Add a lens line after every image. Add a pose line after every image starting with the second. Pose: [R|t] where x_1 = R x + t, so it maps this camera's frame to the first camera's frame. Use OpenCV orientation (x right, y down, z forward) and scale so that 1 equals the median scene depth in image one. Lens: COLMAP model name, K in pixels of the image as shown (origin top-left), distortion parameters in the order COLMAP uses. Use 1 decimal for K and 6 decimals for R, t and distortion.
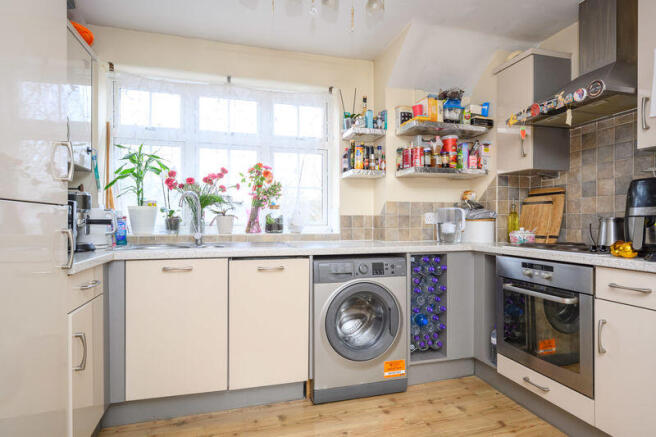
lens RADIAL K [[358.1, 0, 327.9], [0, 358.1, 221.9], [0, 0, 1]] dist [-0.001374, -0.000267]
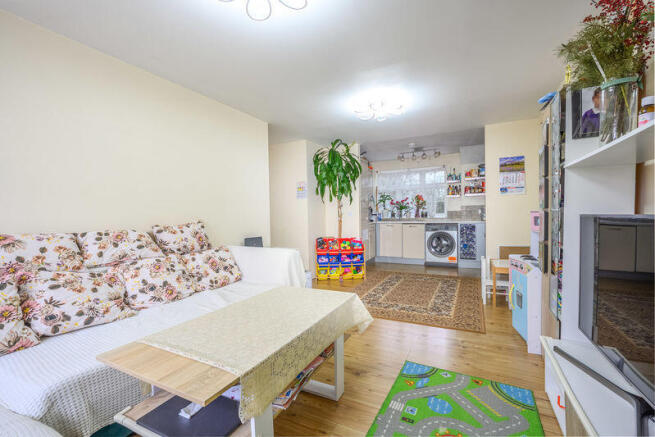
lens RADIAL K [[284.9, 0, 327.5], [0, 284.9, 219.8], [0, 0, 1]] dist [0.000074, 0.000000]
pose [[0.735510, 0.000487, -0.677514, 0.941594], [0.019007, 0.999591, 0.021352, -0.016761], [0.677248, -0.028582, 0.735200, -1.410552]]
